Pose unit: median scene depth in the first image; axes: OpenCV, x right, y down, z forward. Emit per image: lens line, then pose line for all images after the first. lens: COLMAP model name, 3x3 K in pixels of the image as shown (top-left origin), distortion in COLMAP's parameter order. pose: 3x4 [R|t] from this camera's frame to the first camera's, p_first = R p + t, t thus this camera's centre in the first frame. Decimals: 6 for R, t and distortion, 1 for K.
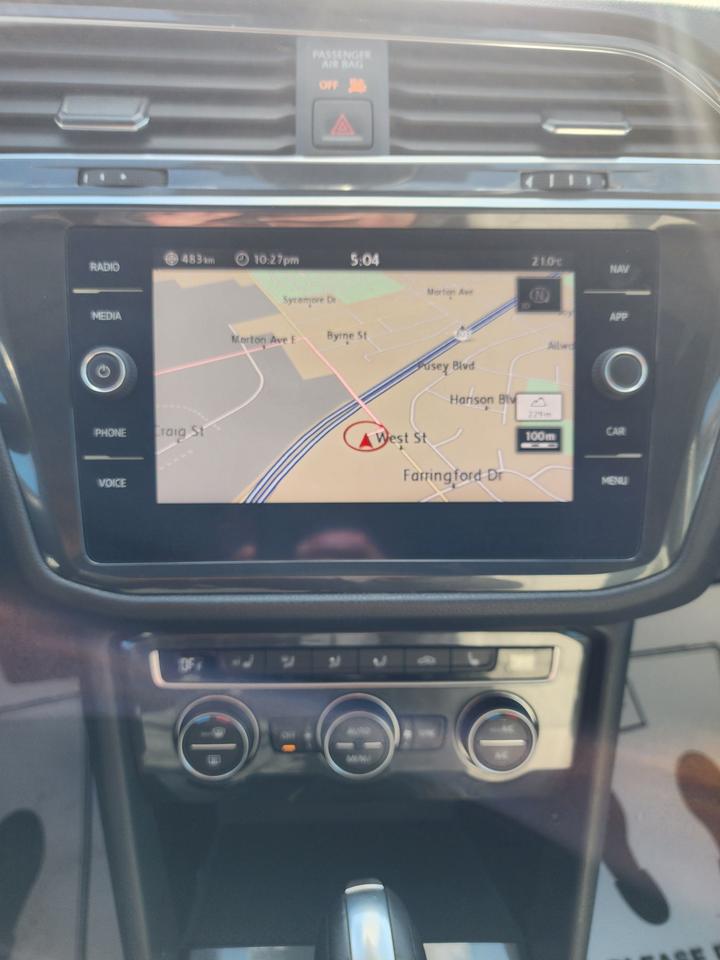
lens RADIAL K [[628.6, 0, 364.9], [0, 628.6, 472.5], [0, 0, 1]] dist [0.016993, -0.028358]
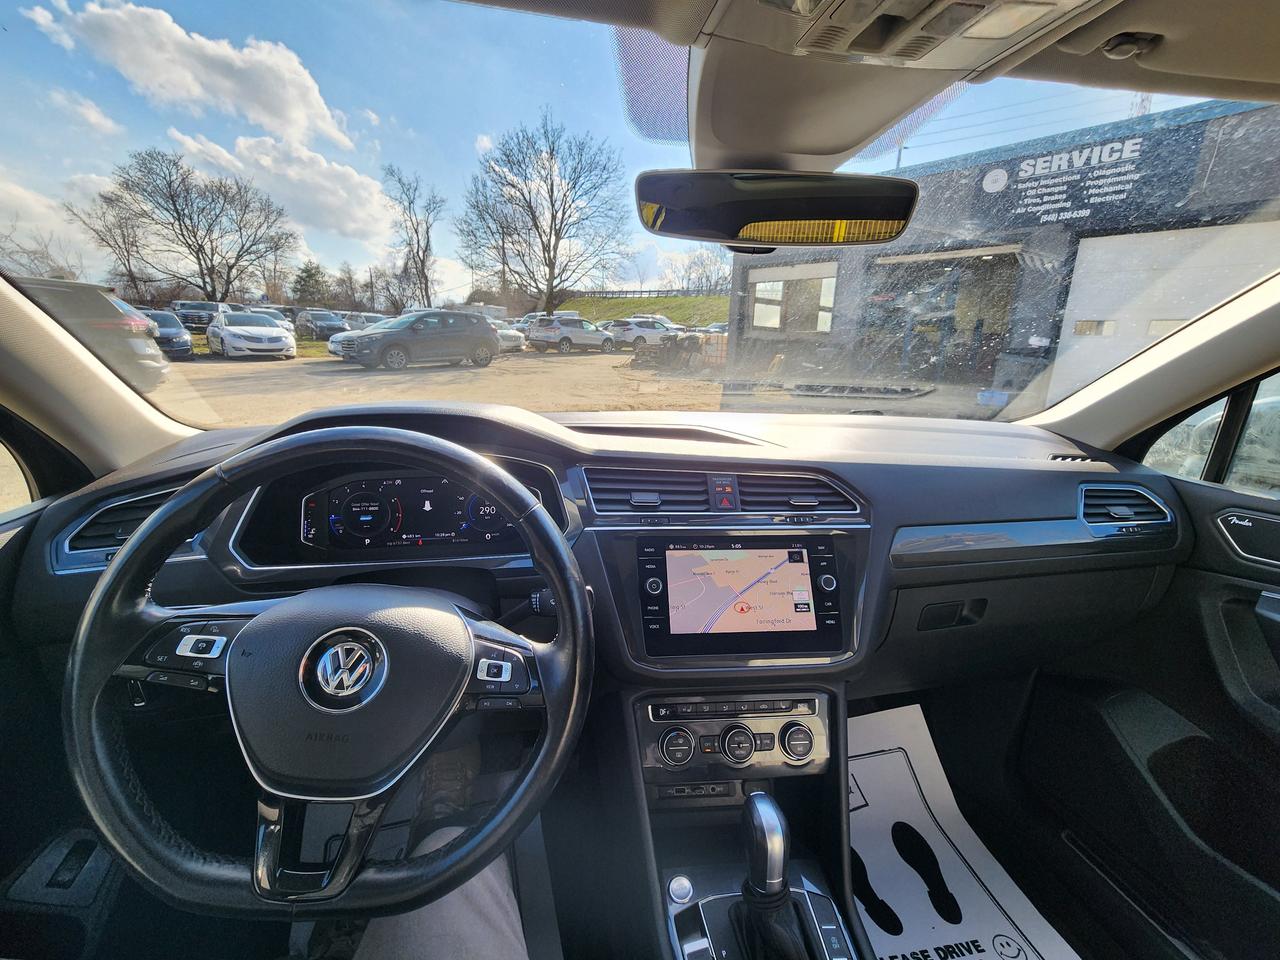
lens RADIAL K [[511.8, 0, 643.8], [0, 511.8, 472.4], [0, 0, 1]] dist [-0.012284, 0.000072]
pose [[0.997784, -0.001976, 0.066502, -0.580884], [0.025031, 0.937270, -0.347705, 0.157273], [-0.061643, 0.348600, 0.935242, -1.305204]]
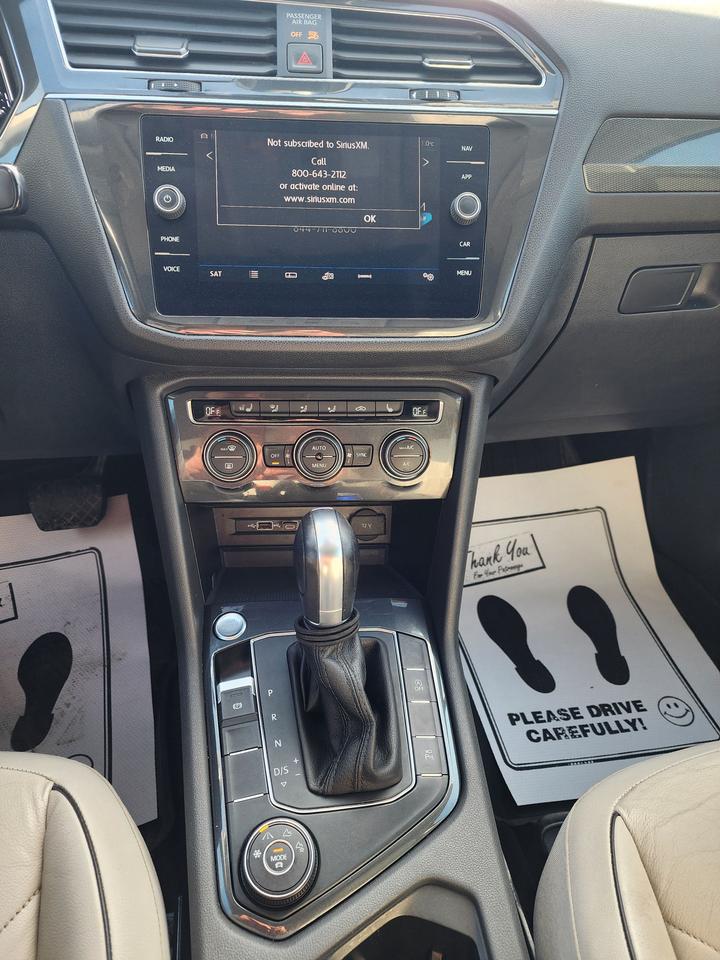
lens RADIAL K [[628.6, 0, 364.3], [0, 628.6, 481.0], [0, 0, 1]] dist [0.016993, -0.028358]
pose [[0.998229, -0.009868, 0.058672, 0.013542], [0.007399, 0.999084, 0.042148, 0.509142], [-0.059034, -0.041639, 0.997387, -0.738876]]
